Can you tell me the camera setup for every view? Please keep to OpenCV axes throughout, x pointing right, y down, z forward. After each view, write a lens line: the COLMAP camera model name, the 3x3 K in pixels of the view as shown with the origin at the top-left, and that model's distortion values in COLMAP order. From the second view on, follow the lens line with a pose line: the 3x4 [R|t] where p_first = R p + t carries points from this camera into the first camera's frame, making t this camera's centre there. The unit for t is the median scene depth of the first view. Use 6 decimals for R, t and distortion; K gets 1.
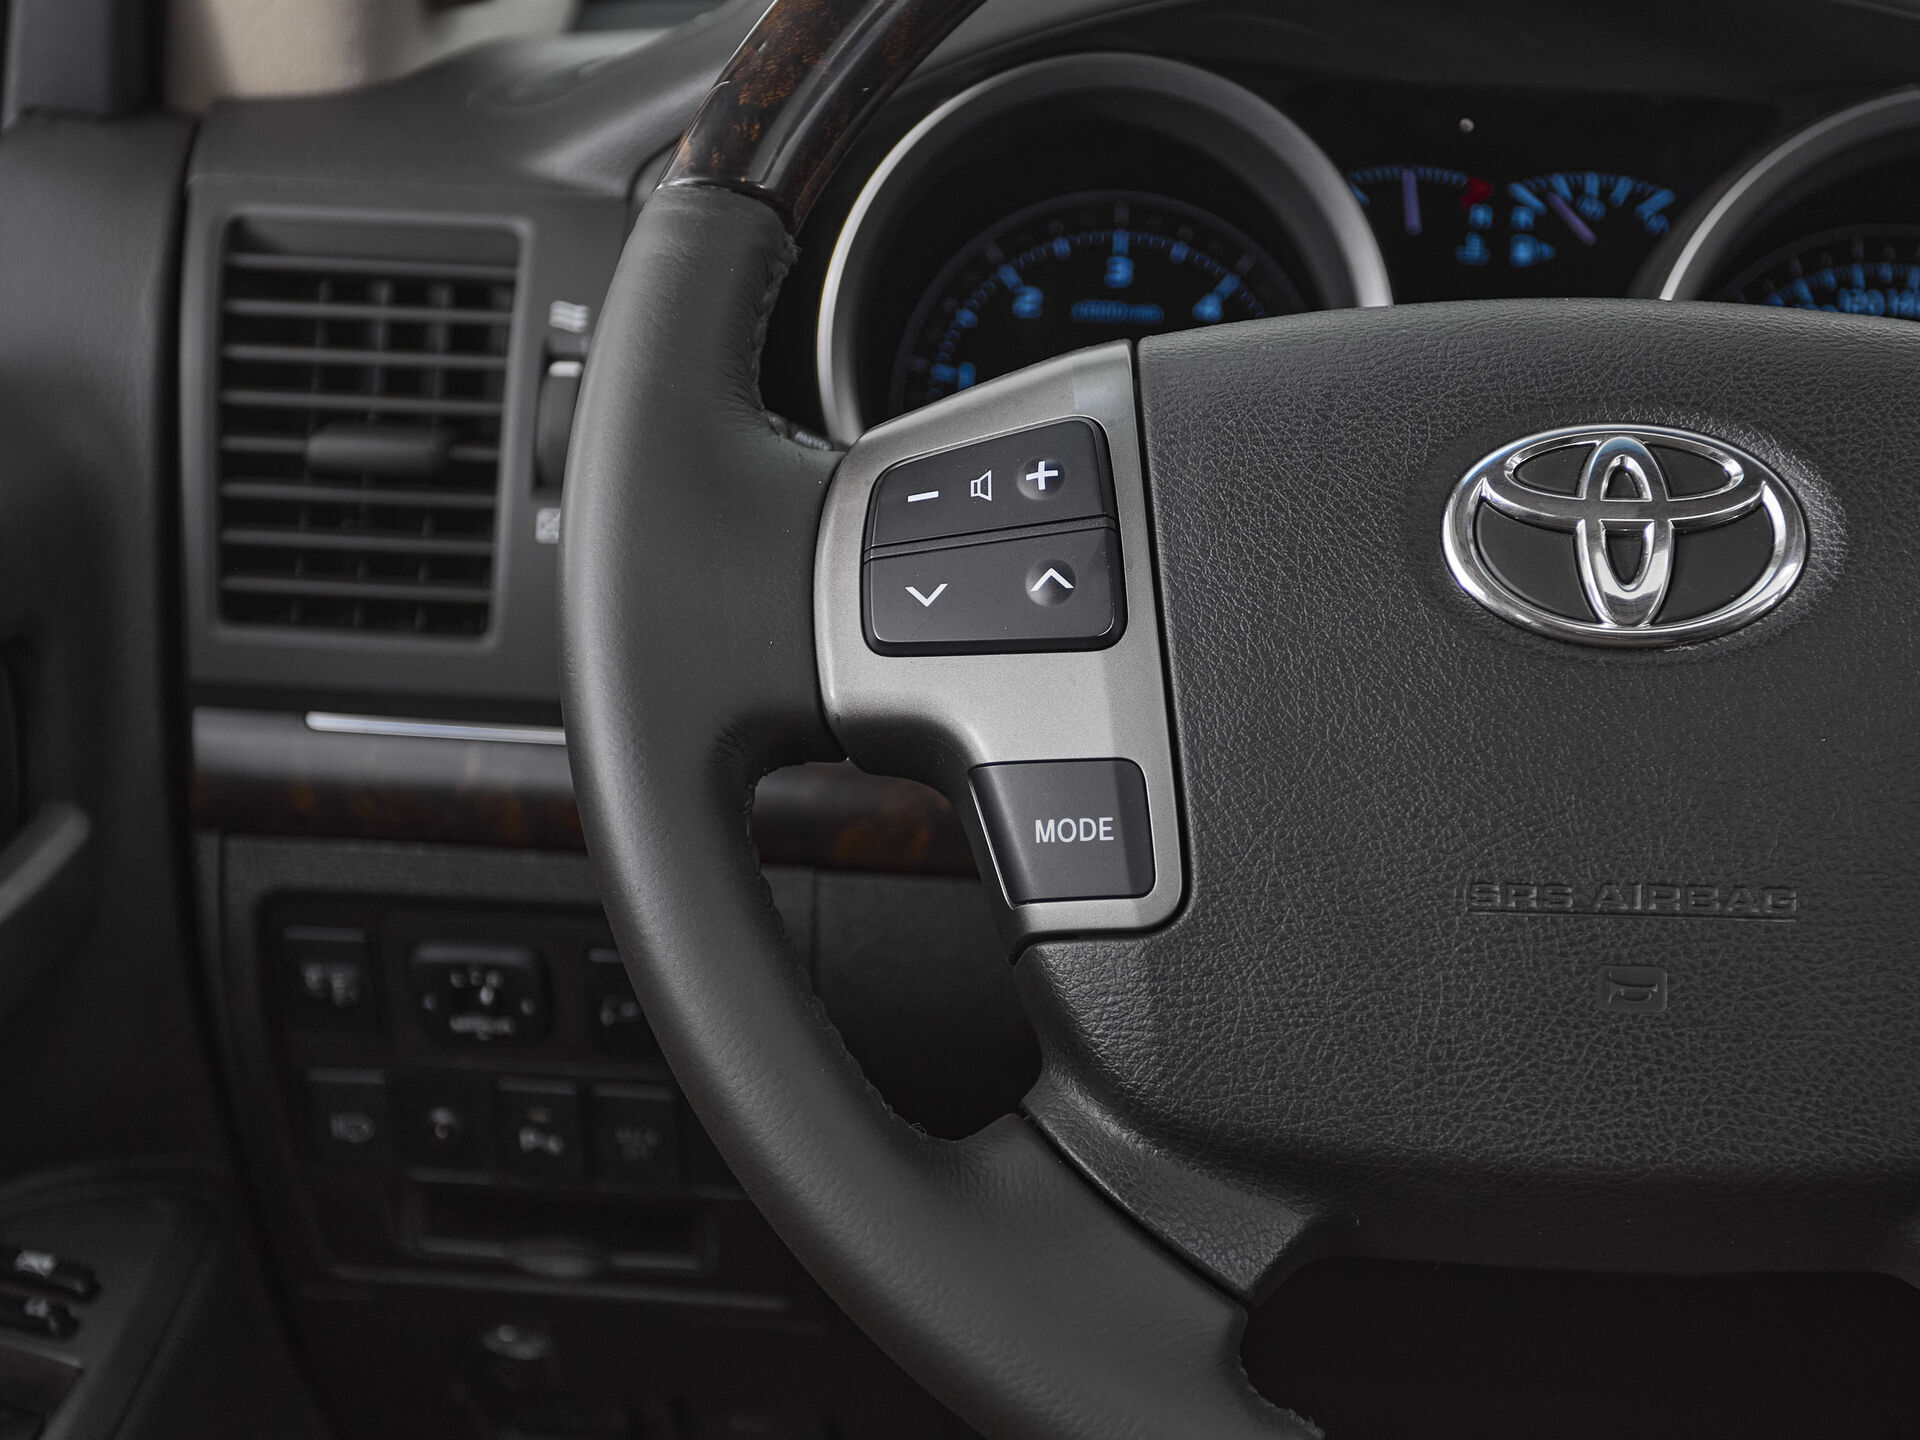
lens RADIAL K [[3245.8, 0, 966.9], [0, 3245.8, 792.9], [0, 0, 1]] dist [0.017122, 0.117624]
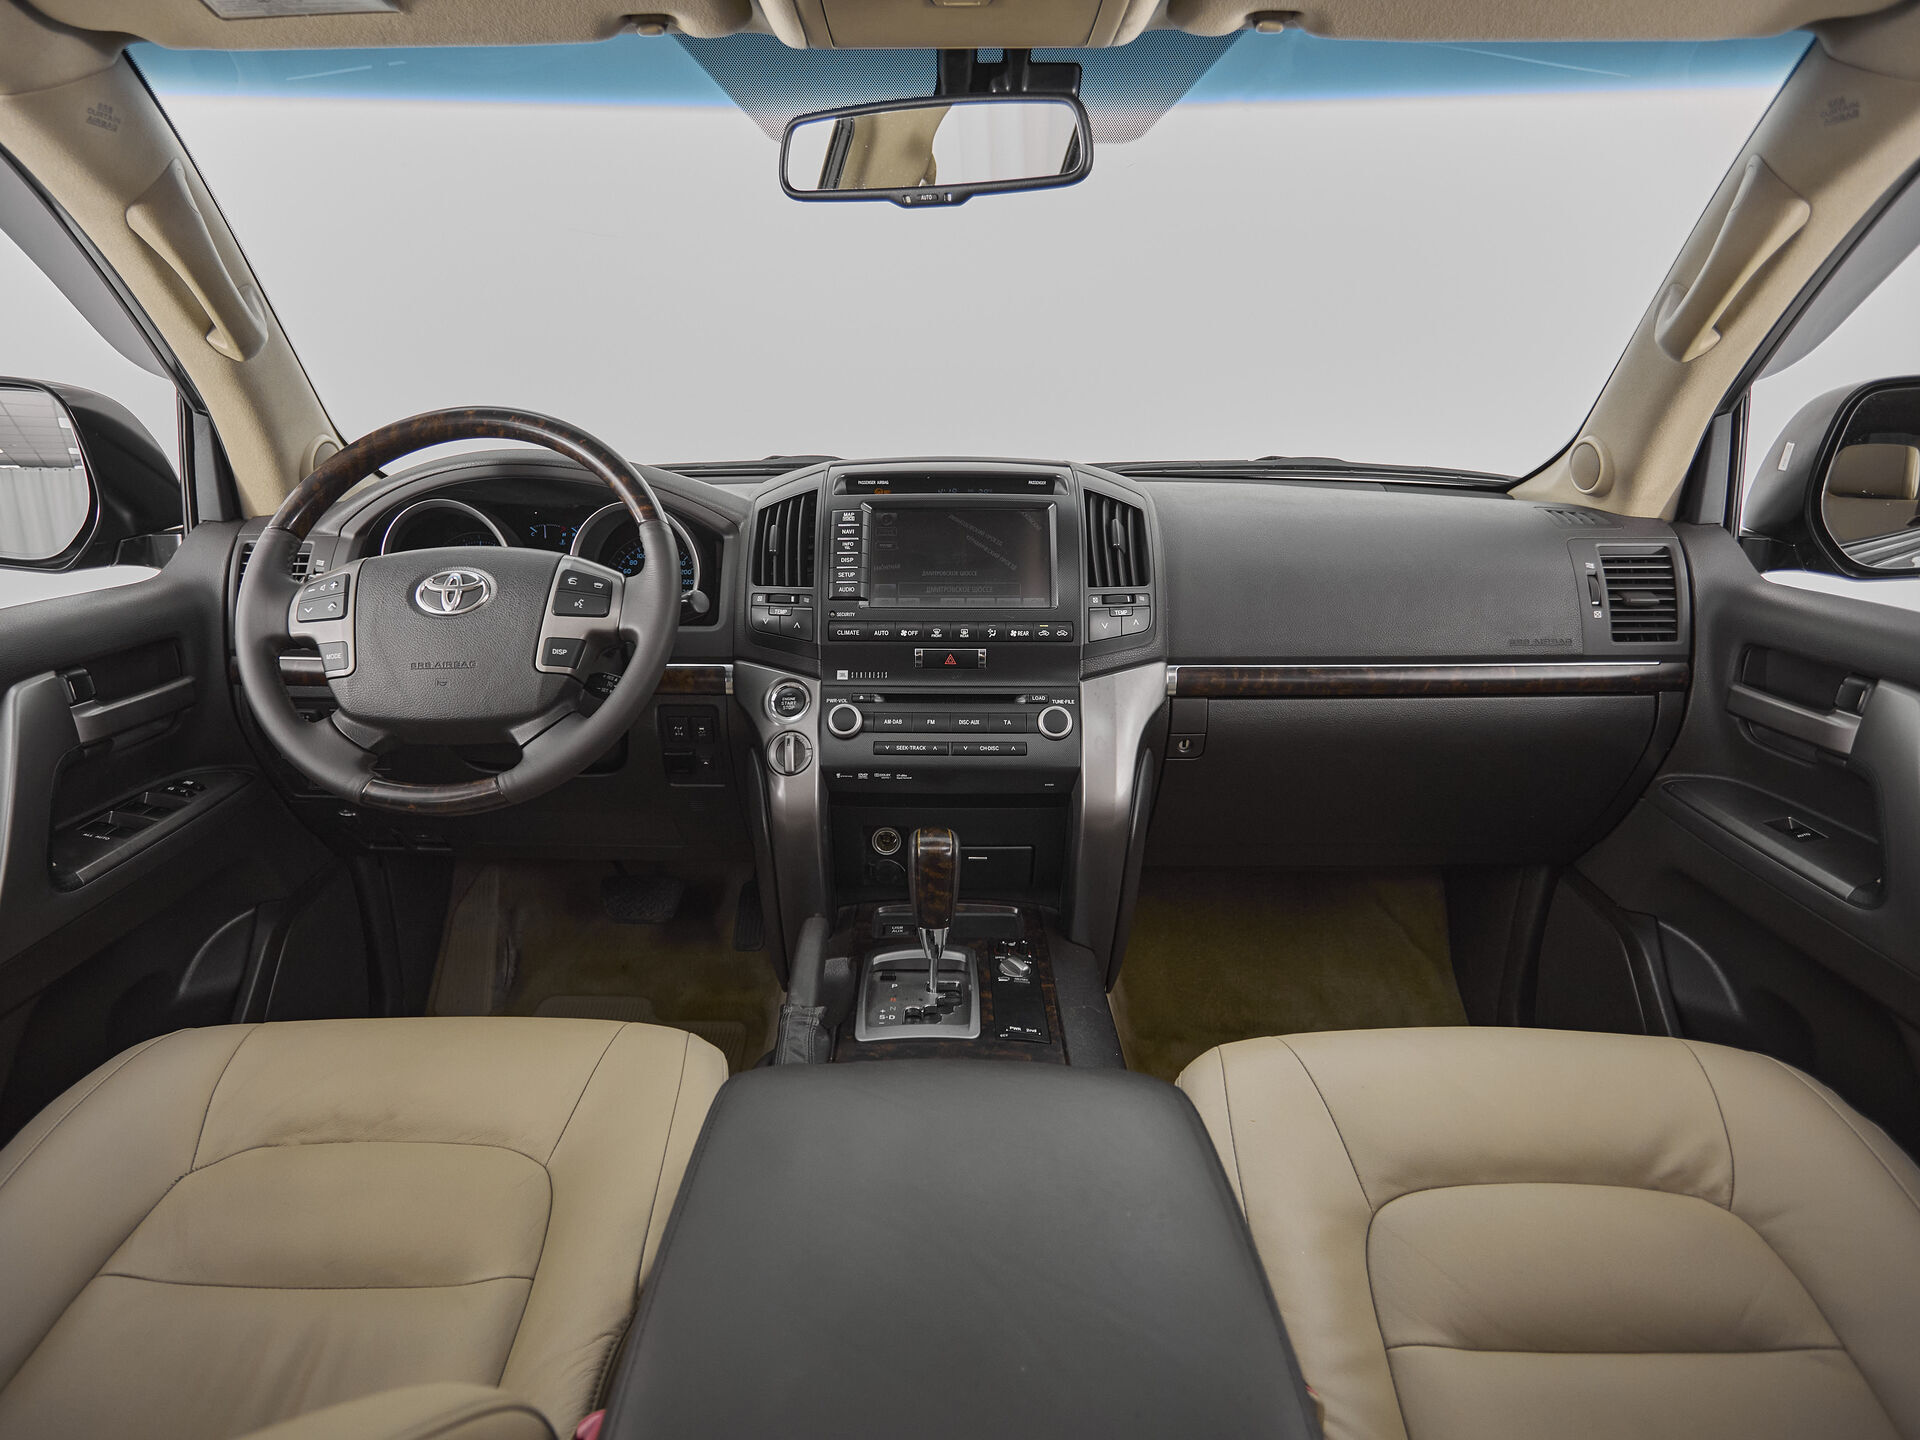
lens RADIAL K [[1102.3, 0, 919.7], [0, 1102.3, 700.9], [0, 0, 1]] dist [0.001311, -0.001316]
pose [[0.998344, -0.038034, 0.043159, 0.822953], [0.040020, 0.998135, -0.046102, 0.186401], [-0.041325, 0.047753, 0.998004, -0.669589]]
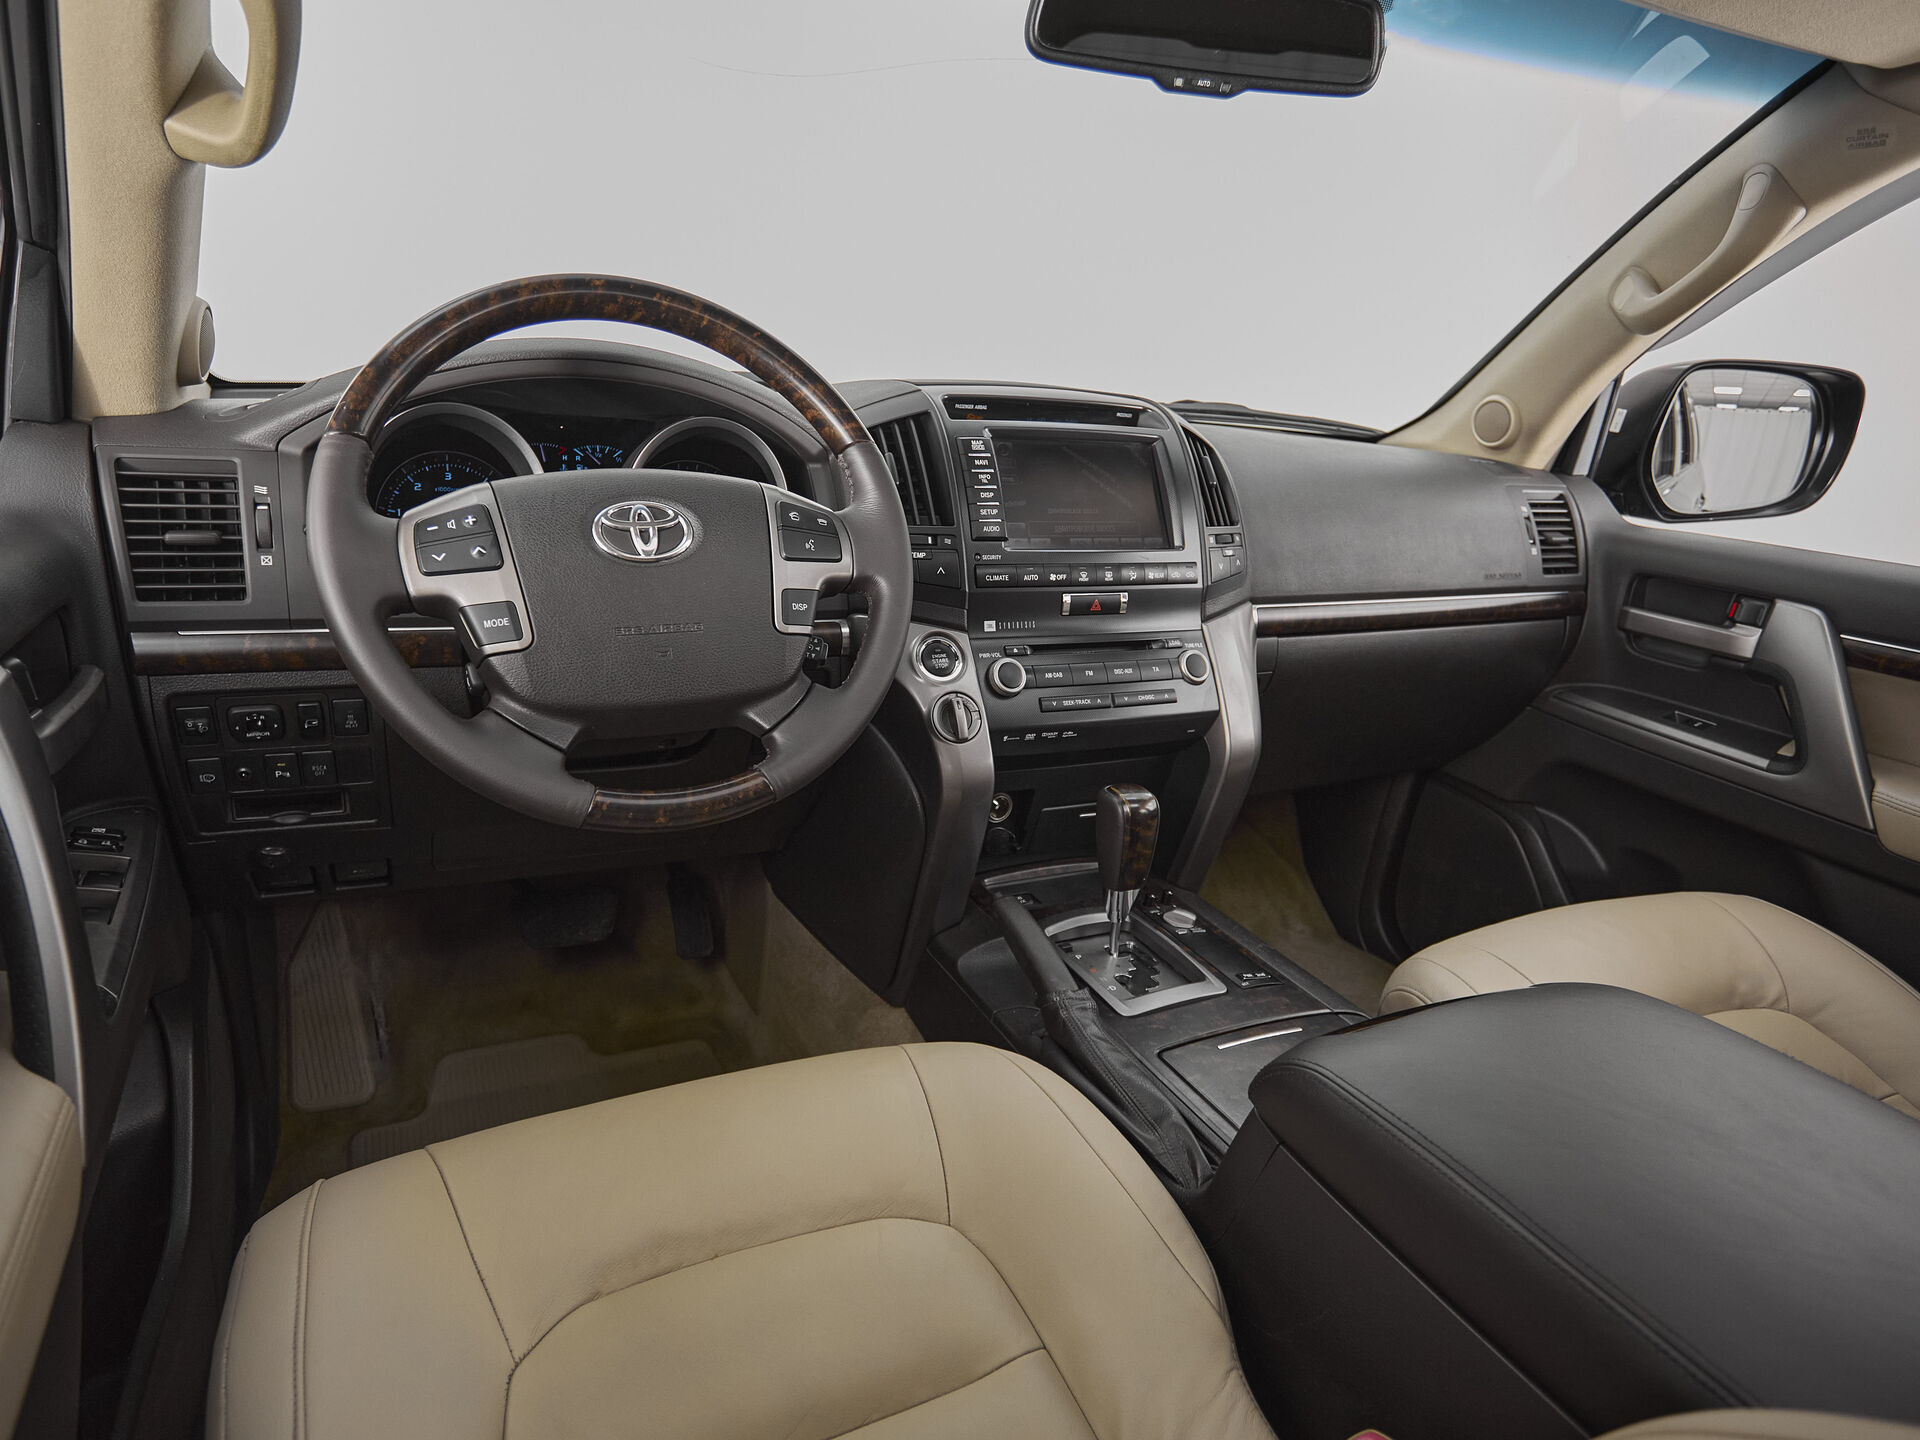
lens RADIAL K [[1141.0, 0, 914.6], [0, 1141.0, 751.1], [0, 0, 1]] dist [-0.003481, 0.000111]
pose [[0.875422, -0.123979, 0.467189, -0.157169], [0.103437, 0.992206, 0.069483, 0.106113], [-0.472163, -0.012502, 0.881423, -0.264459]]
